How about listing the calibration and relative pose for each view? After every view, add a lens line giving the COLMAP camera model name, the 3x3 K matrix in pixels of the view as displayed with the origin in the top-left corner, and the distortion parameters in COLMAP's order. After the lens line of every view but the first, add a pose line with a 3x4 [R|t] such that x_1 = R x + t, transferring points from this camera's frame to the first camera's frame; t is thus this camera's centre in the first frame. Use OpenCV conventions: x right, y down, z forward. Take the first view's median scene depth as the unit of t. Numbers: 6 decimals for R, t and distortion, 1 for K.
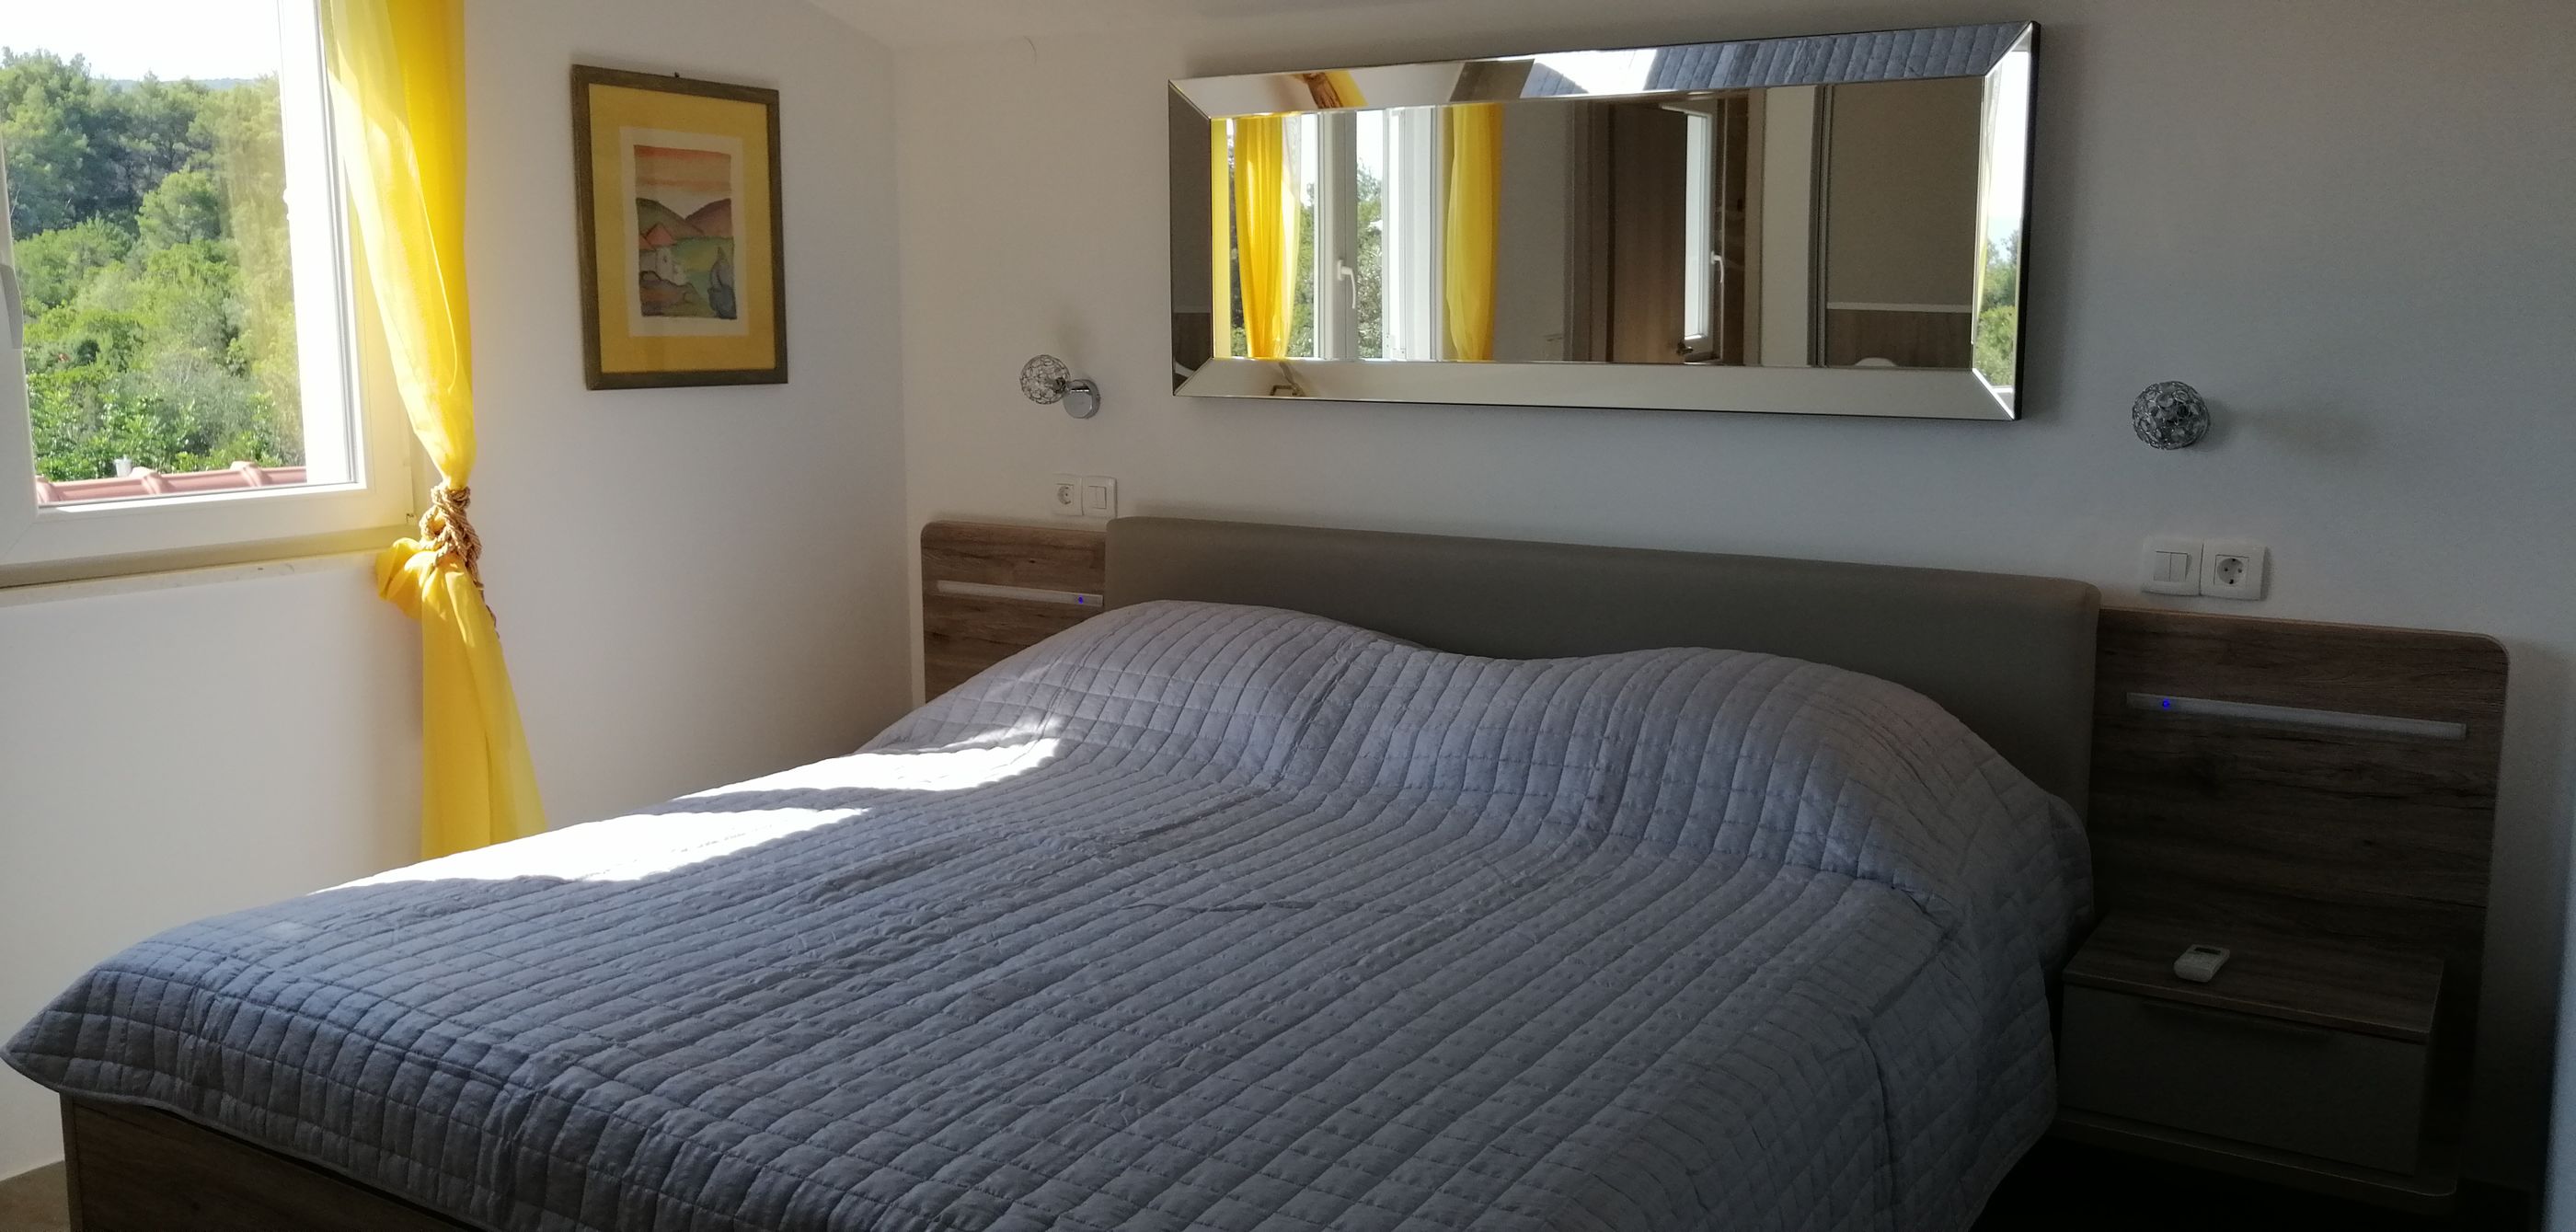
lens RADIAL K [[2031.4, 0, 1294.5], [0, 2031.4, 619.7], [0, 0, 1]] dist [-0.018902, 0.059975]
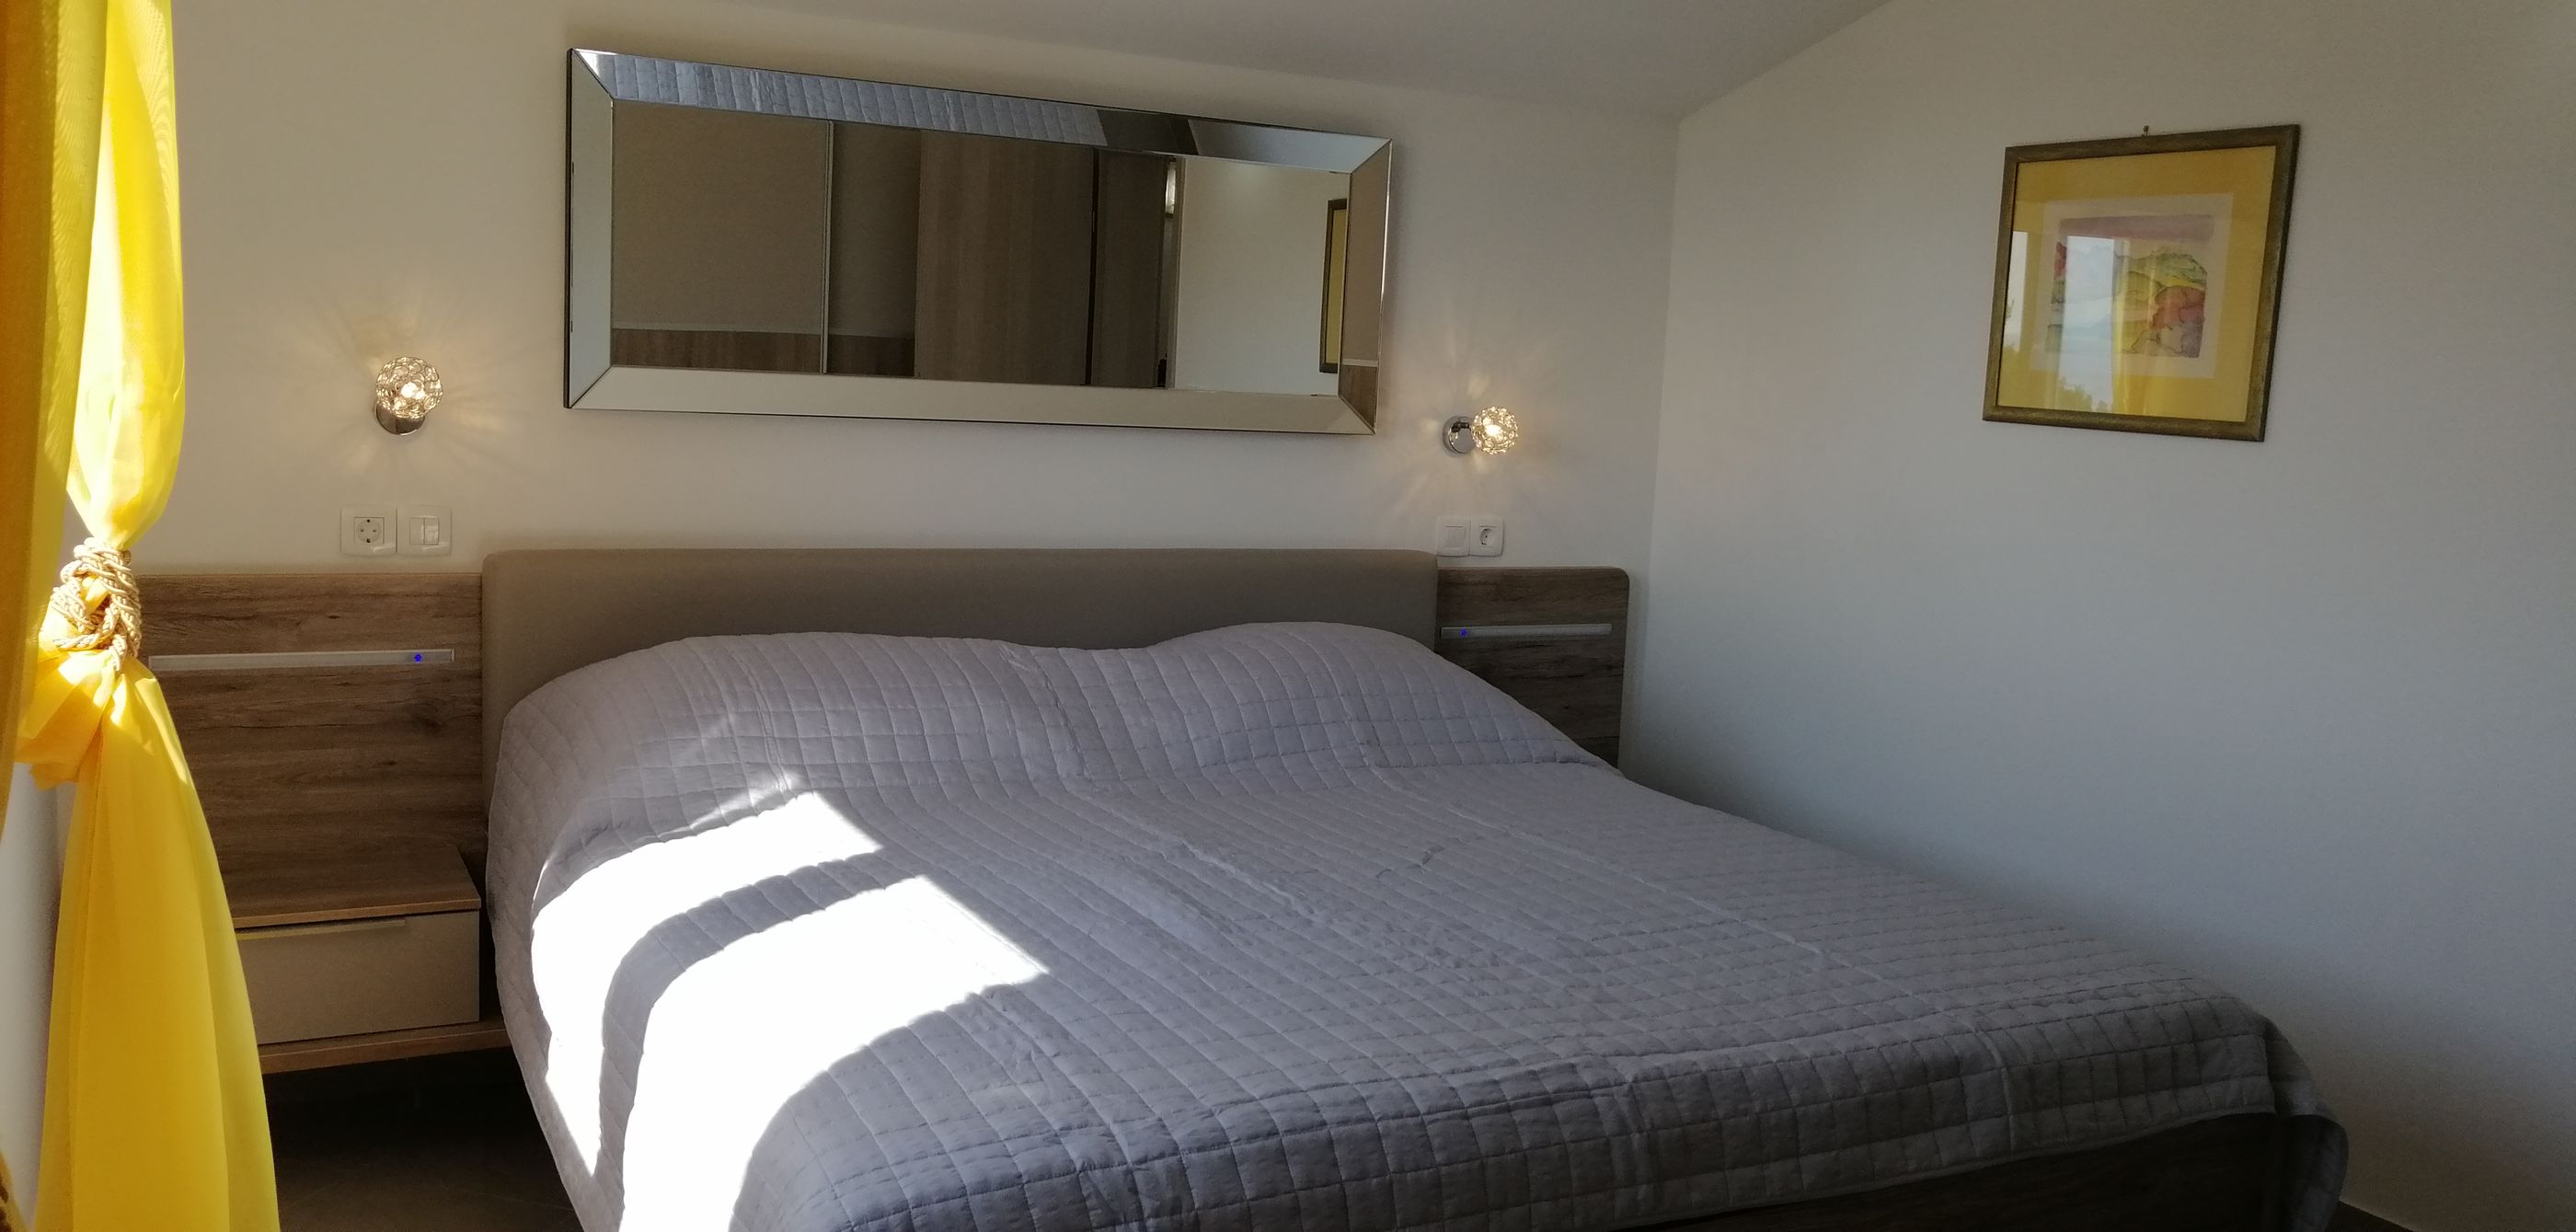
lens RADIAL K [[2031.4, 0, 1296.2], [0, 2031.4, 614.0], [0, 0, 1]] dist [-0.018902, 0.059975]
pose [[0.497064, -0.081553, 0.863873, -0.860778], [0.085865, 0.995310, 0.044556, -0.045139], [-0.863455, 0.052029, 0.501735, 0.387748]]
